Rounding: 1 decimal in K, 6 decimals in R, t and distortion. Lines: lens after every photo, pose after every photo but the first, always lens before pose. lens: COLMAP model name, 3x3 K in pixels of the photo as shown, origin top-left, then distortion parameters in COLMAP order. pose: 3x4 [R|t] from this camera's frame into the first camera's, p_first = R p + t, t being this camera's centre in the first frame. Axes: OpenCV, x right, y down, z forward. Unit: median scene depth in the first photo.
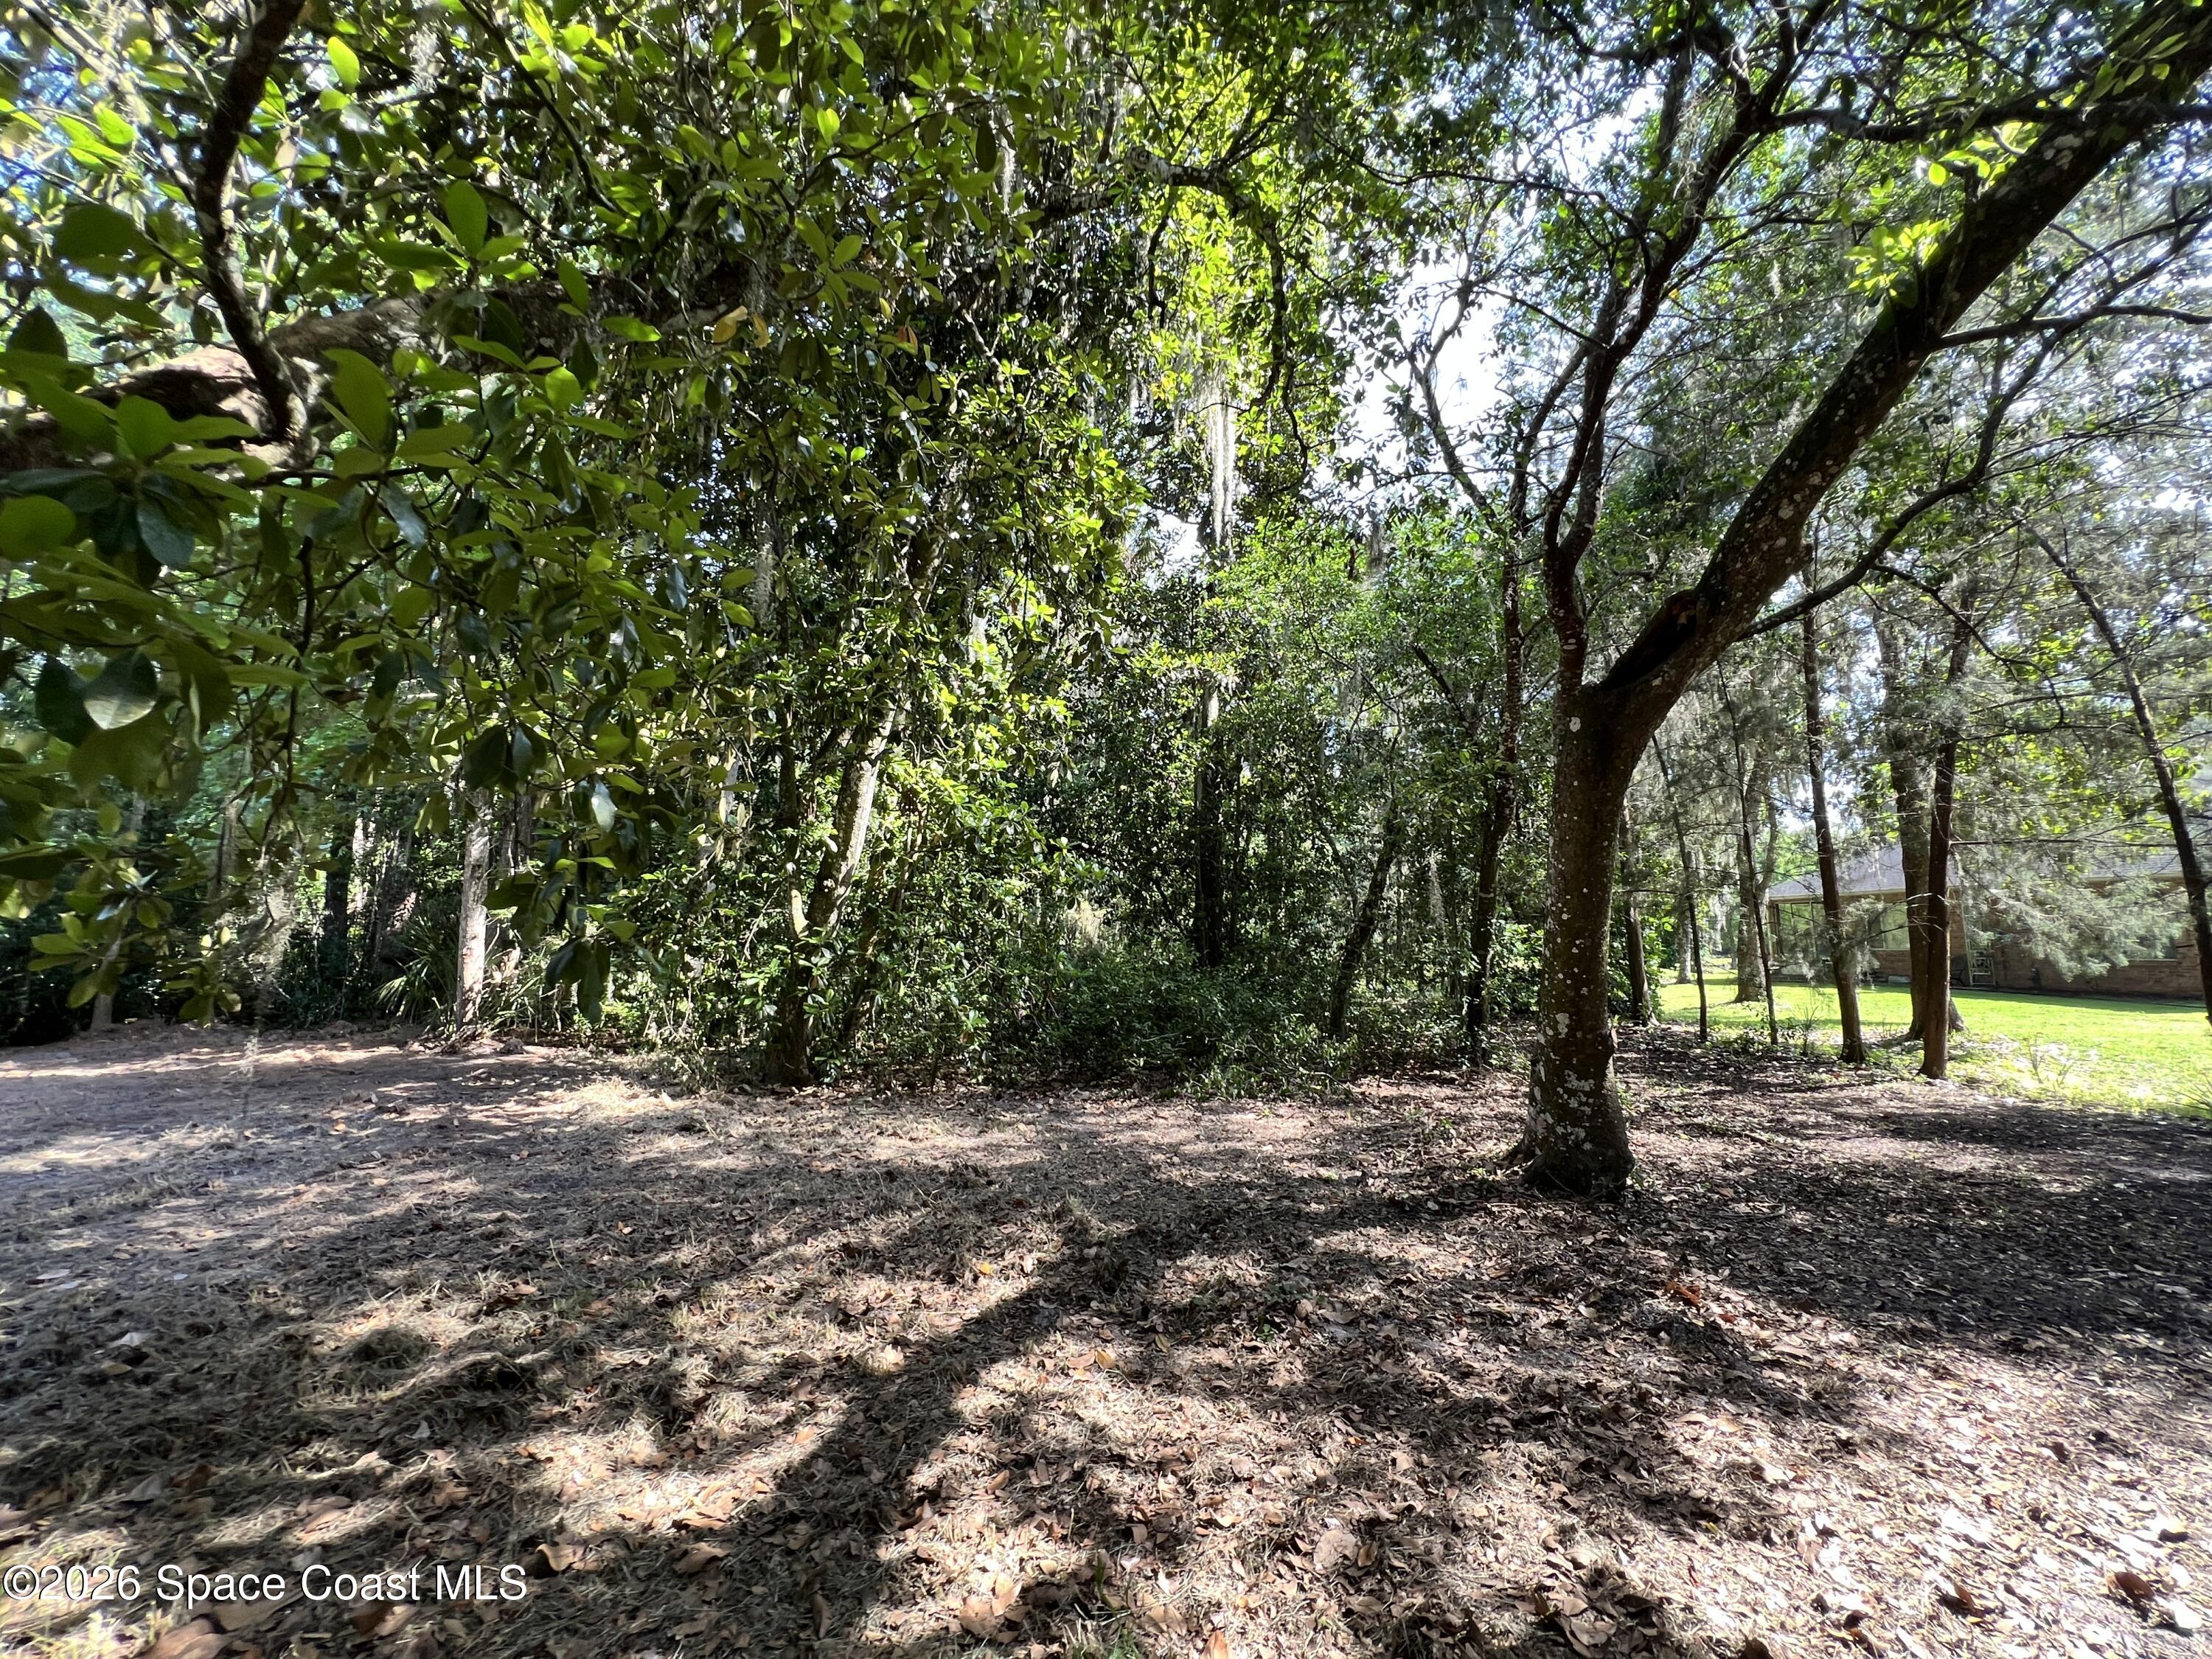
lens RADIAL K [[894.0, 0, 1106.0], [0, 894.0, 829.5], [0, 0, 1]] dist [0.008285, -0.000205]
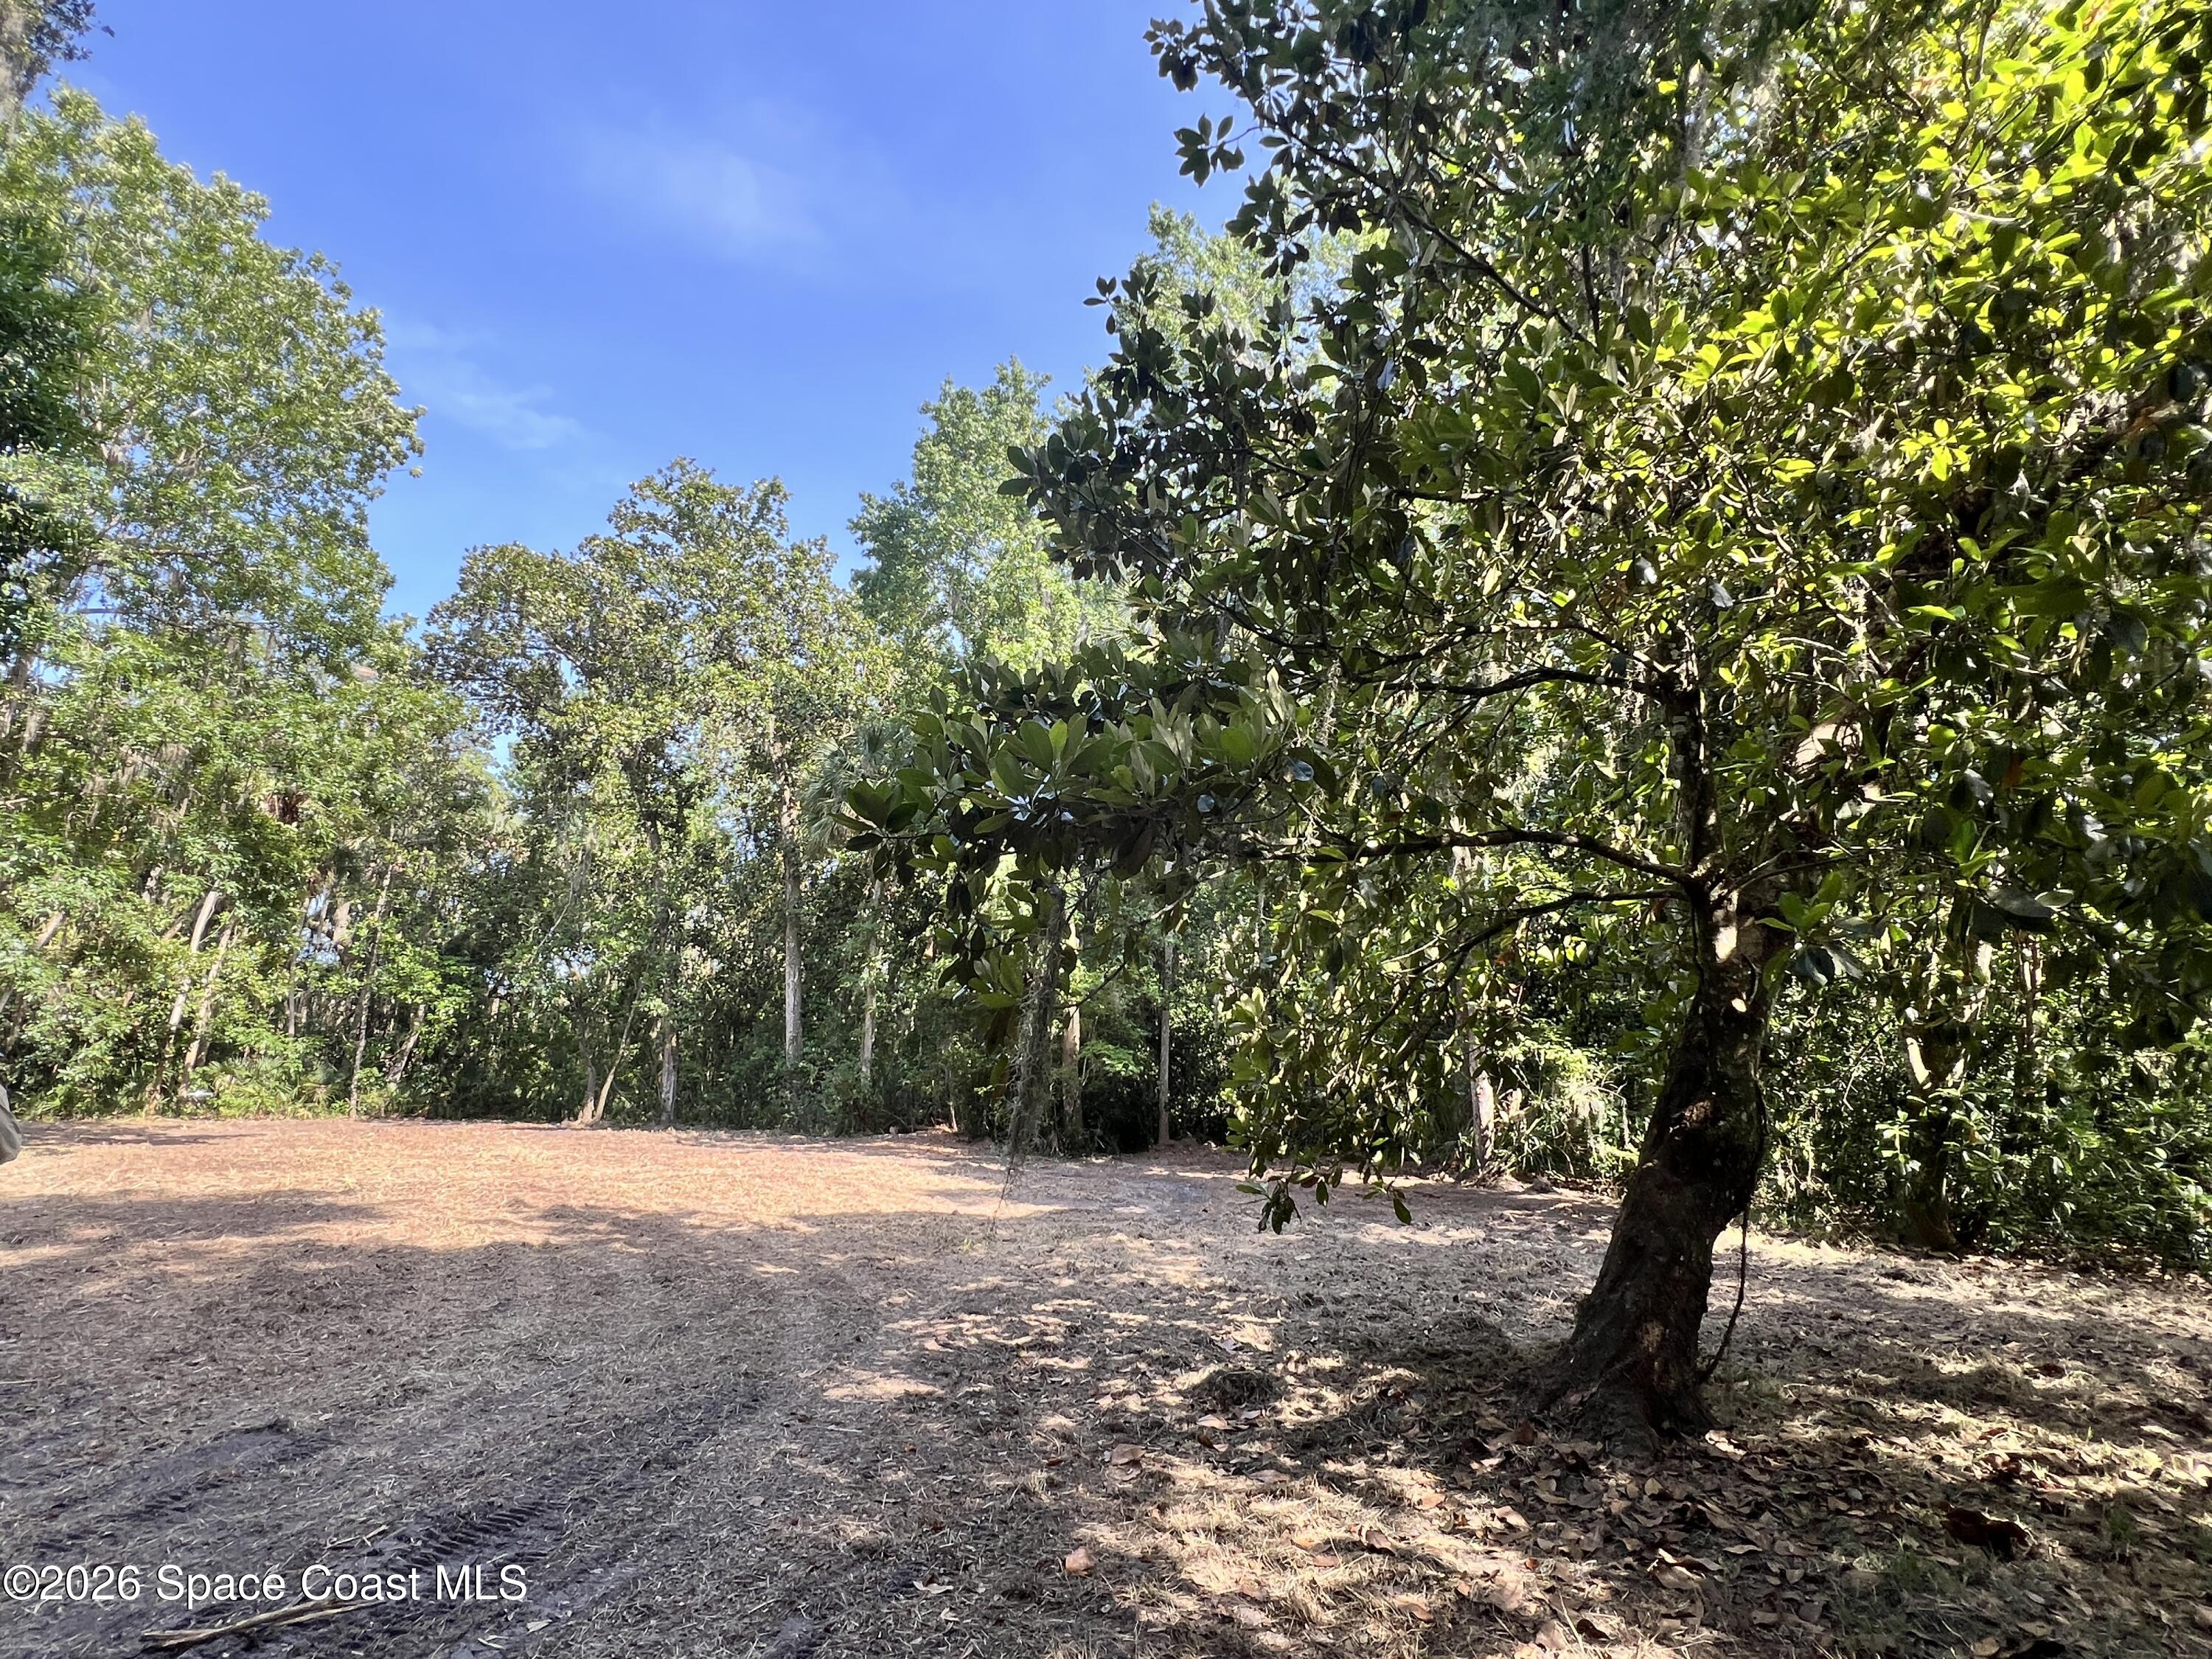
lens RADIAL K [[1123.5, 0, 1106.0], [0, 1123.5, 829.5], [0, 0, 1]] dist [0.002178, 0.000476]
pose [[0.765578, -0.119161, -0.632211, -0.220975], [0.056324, 0.991338, -0.118645, -0.056207], [0.640873, 0.055224, 0.765658, -0.461323]]
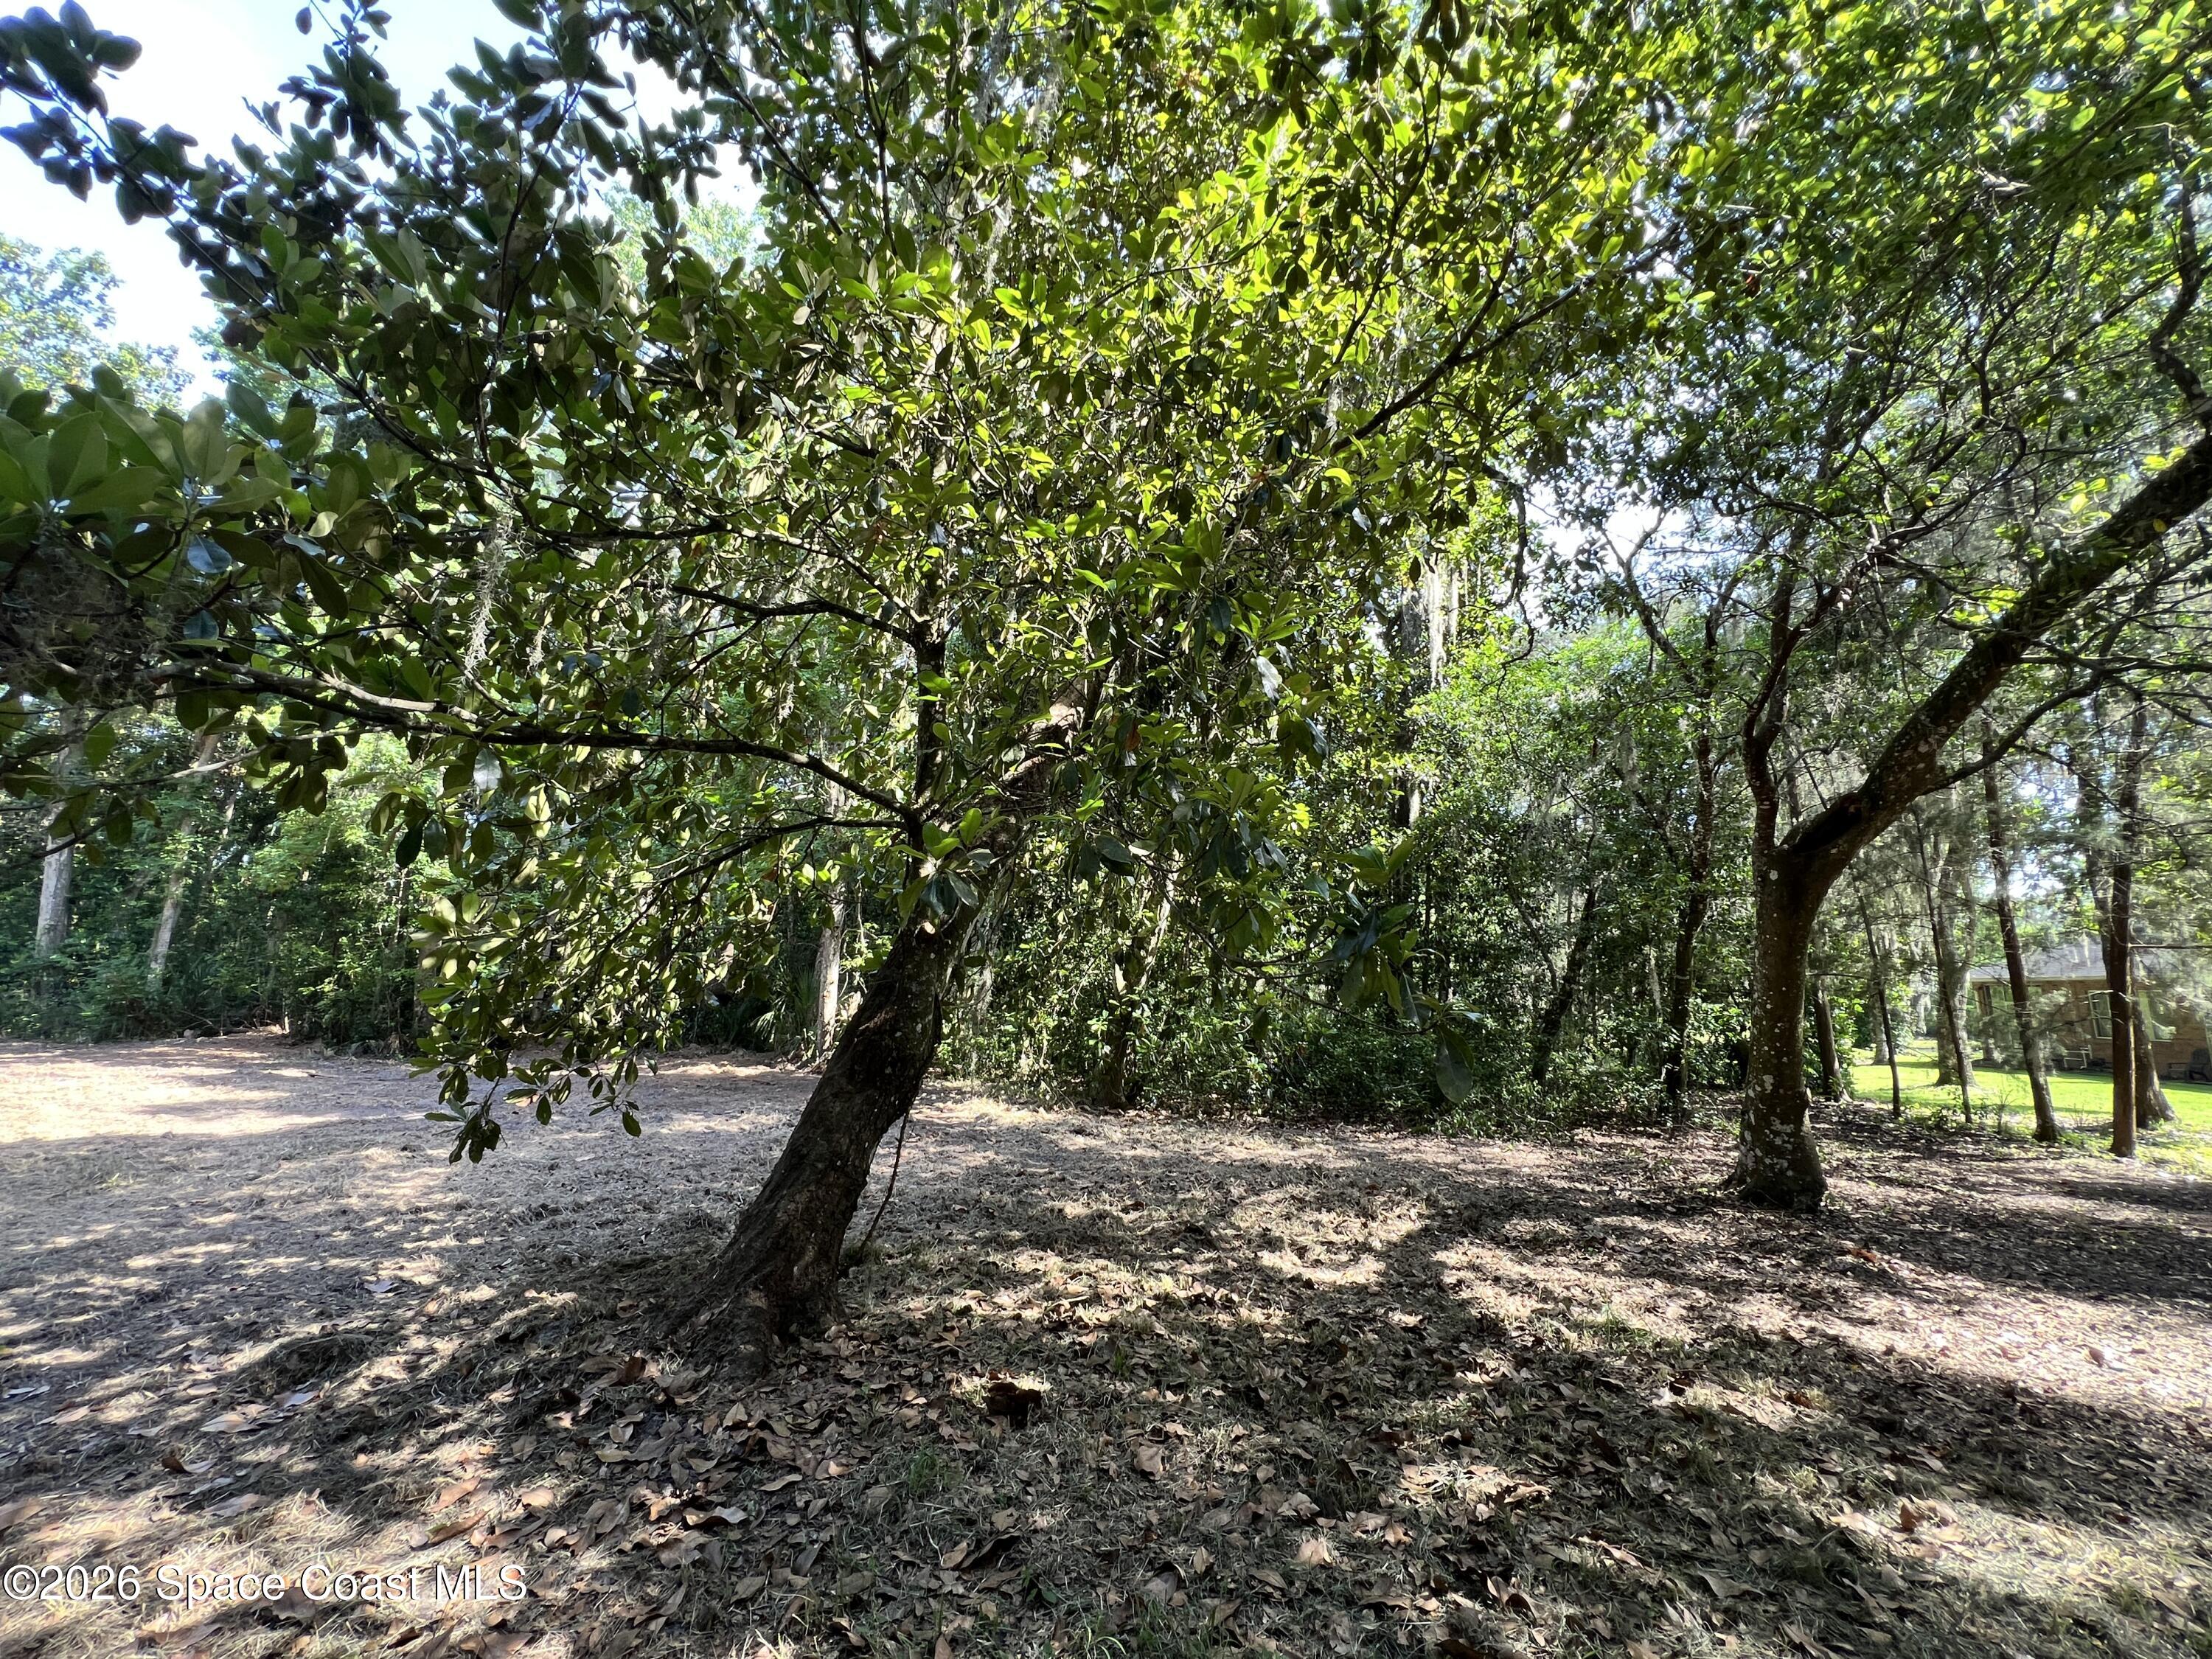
lens RADIAL K [[894.0, 0, 1106.0], [0, 894.0, 829.5], [0, 0, 1]] dist [0.008285, -0.000205]
pose [[0.990338, 0.008554, -0.138408, -0.183997], [-0.016554, 0.998251, -0.056754, -0.046508], [0.137681, 0.058497, 0.988748, -0.314447]]
